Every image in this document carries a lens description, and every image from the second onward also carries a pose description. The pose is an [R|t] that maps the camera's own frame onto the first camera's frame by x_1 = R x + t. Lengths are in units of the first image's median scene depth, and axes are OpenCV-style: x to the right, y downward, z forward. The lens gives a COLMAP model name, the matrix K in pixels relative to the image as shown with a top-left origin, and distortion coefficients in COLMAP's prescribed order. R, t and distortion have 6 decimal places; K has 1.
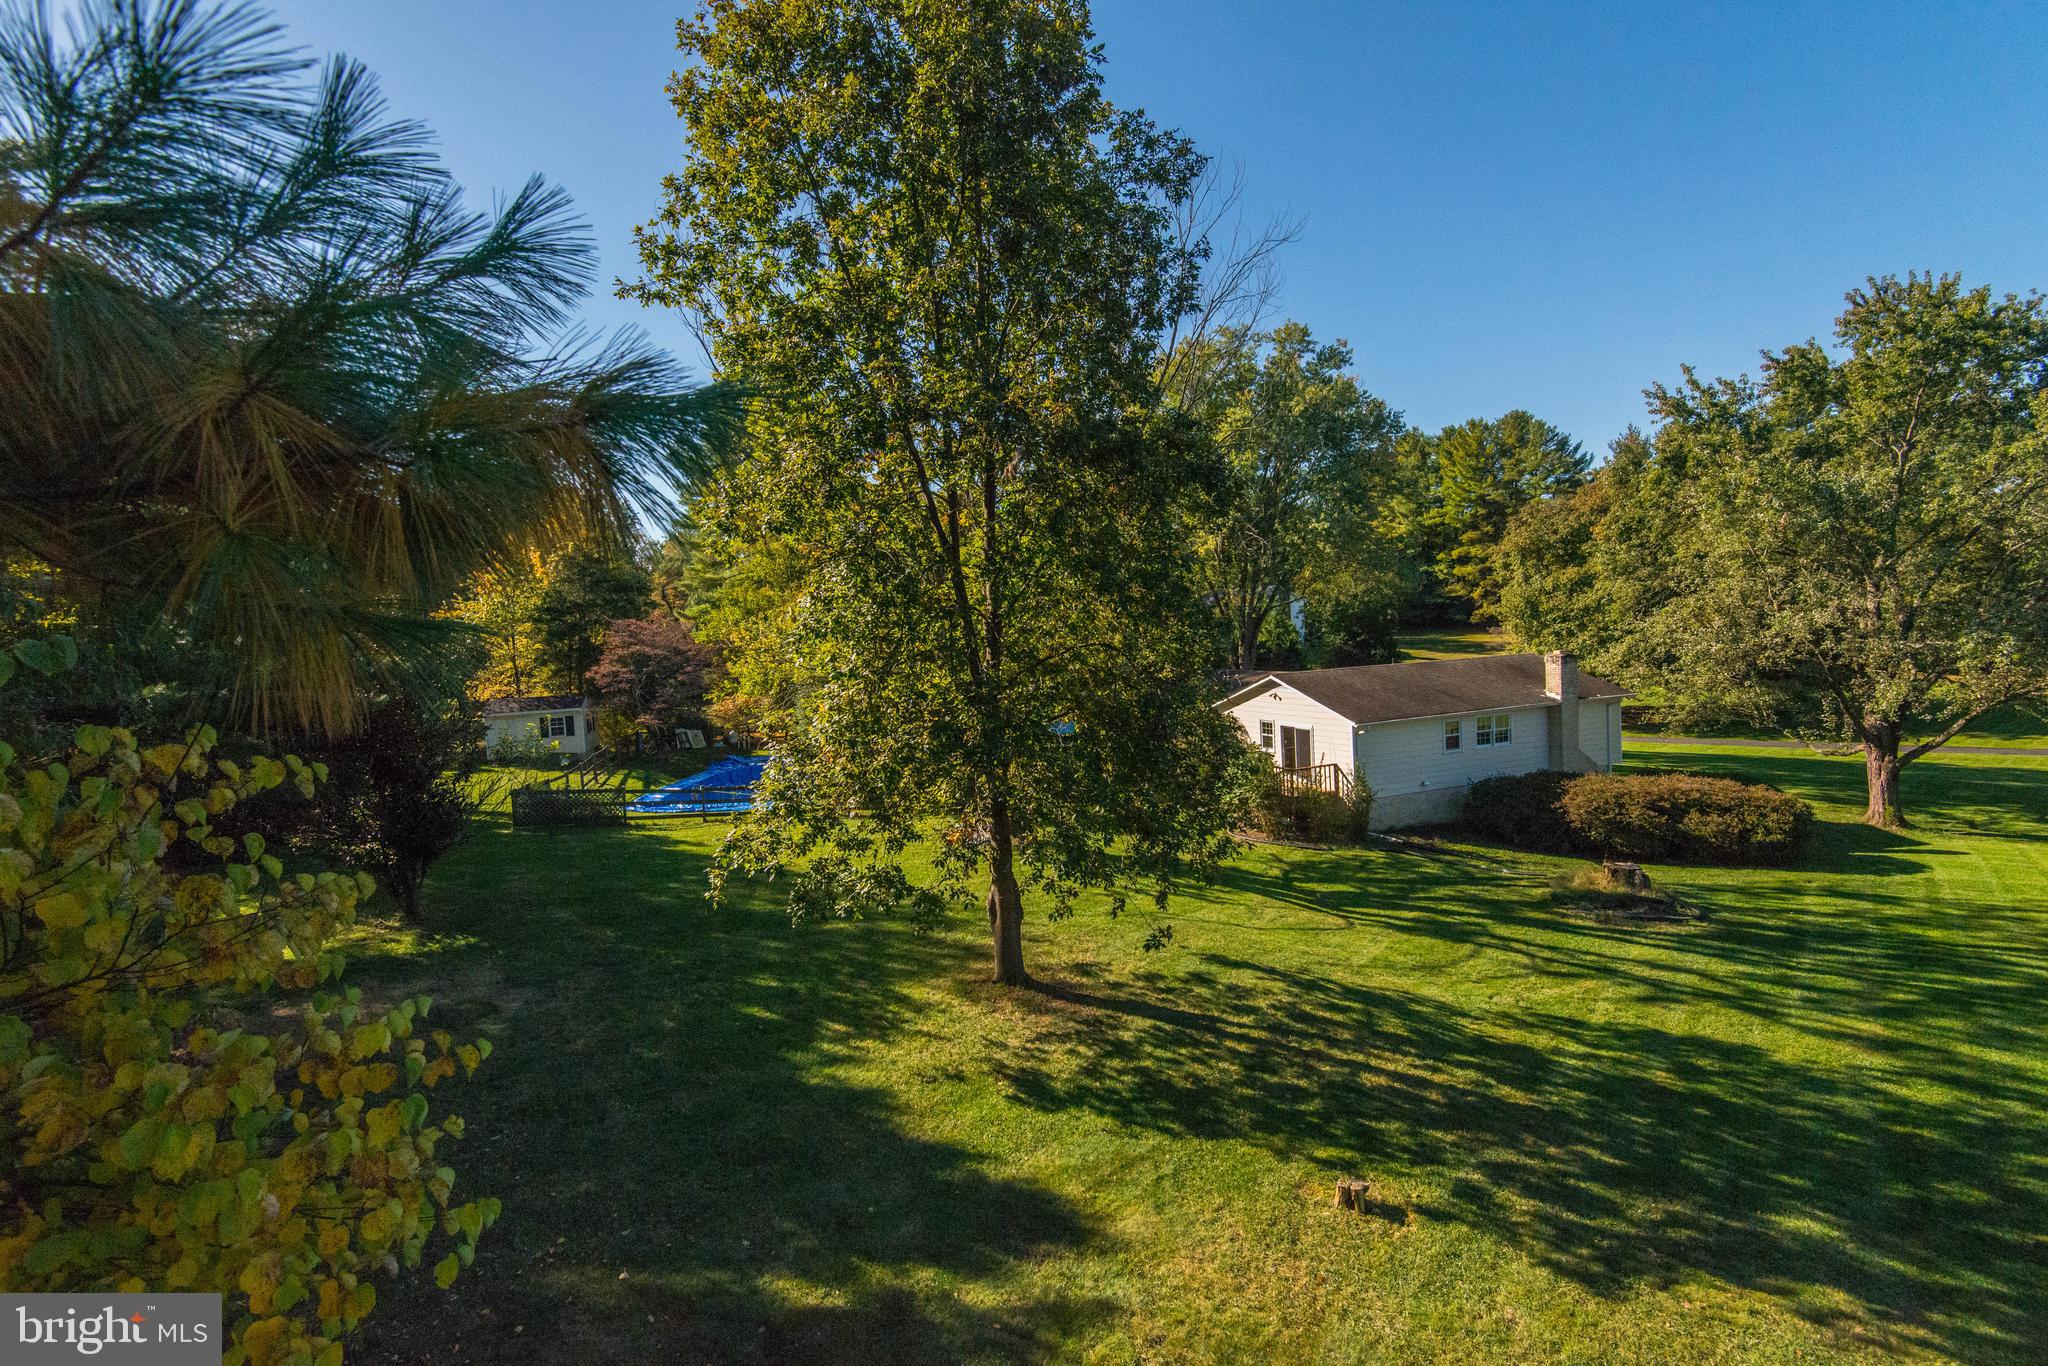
lens RADIAL K [[928.9, 0, 1030.5], [0, 928.9, 680.4], [0, 0, 1]] dist [0.031261, -0.015204]
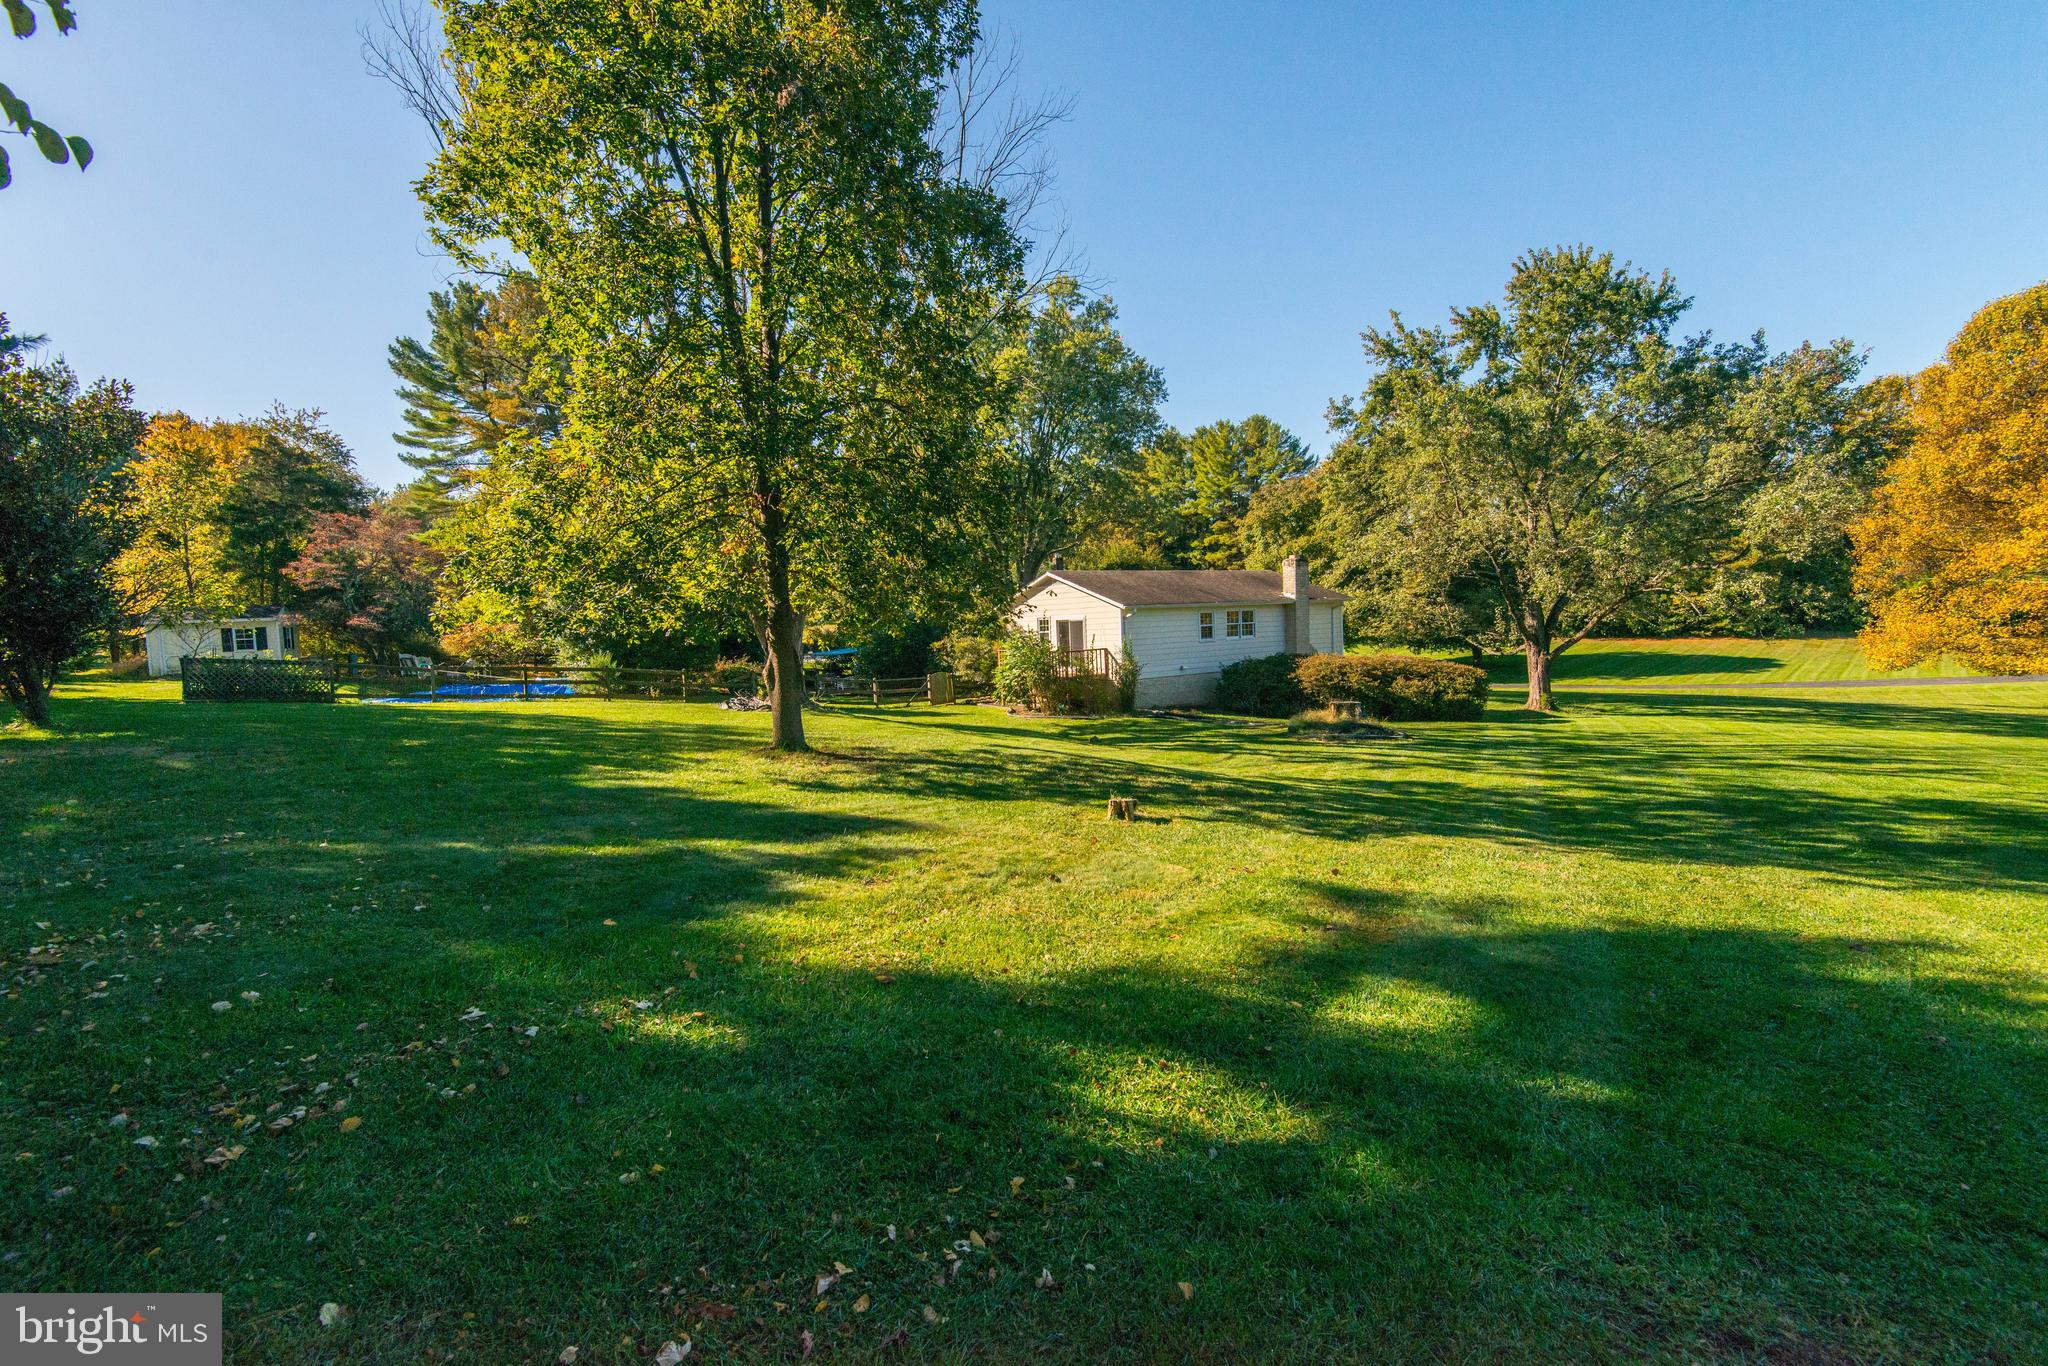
lens RADIAL K [[905.1, 0, 1024.0], [0, 905.1, 683.0], [0, 0, 1]] dist [0.089653, -0.085936]
pose [[0.974095, -0.005390, 0.226076, -0.000614], [0.005211, 0.999985, 0.001389, 0.113404], [-0.226080, -0.000175, 0.974109, 0.003732]]
